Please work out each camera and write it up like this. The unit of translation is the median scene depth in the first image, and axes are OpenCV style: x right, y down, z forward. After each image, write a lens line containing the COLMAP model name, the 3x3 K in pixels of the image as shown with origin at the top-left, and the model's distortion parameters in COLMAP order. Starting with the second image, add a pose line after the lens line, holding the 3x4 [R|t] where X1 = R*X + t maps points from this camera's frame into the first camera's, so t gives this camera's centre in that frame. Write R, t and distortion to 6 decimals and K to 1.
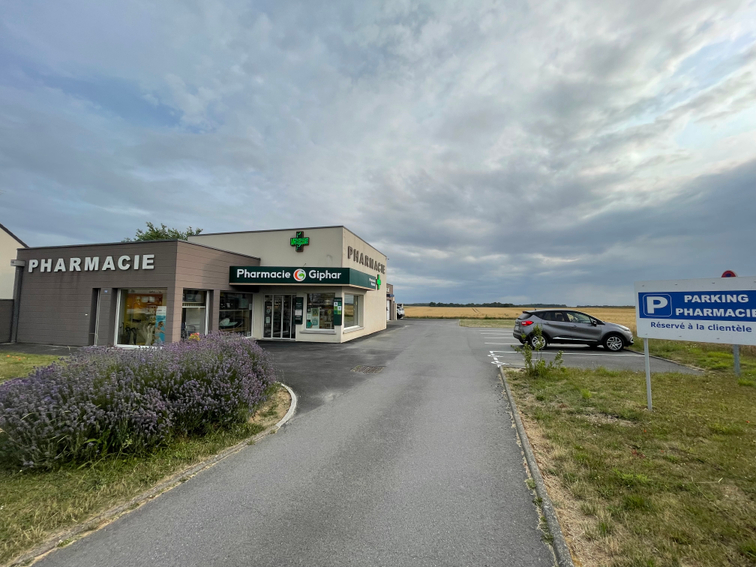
lens RADIAL K [[305.3, 0, 380.4], [0, 305.3, 282.2], [0, 0, 1]] dist [0.000674, 0.000003]
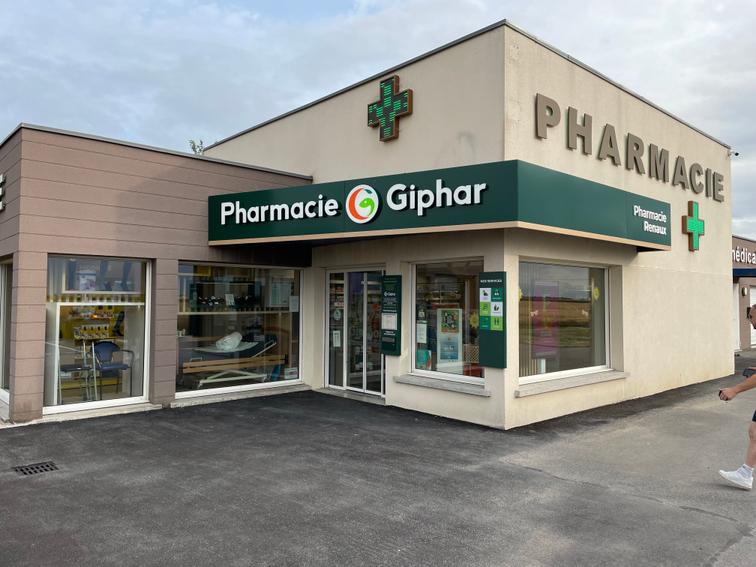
lens RADIAL K [[563.9, 0, 373.9], [0, 563.9, 281.1], [0, 0, 1]] dist [0.008571, -0.023392]
pose [[0.825183, -0.017584, -0.564591, 0.068421], [0.039265, 0.998883, 0.026278, 0.038688], [0.563499, -0.043853, 0.824952, 0.480306]]
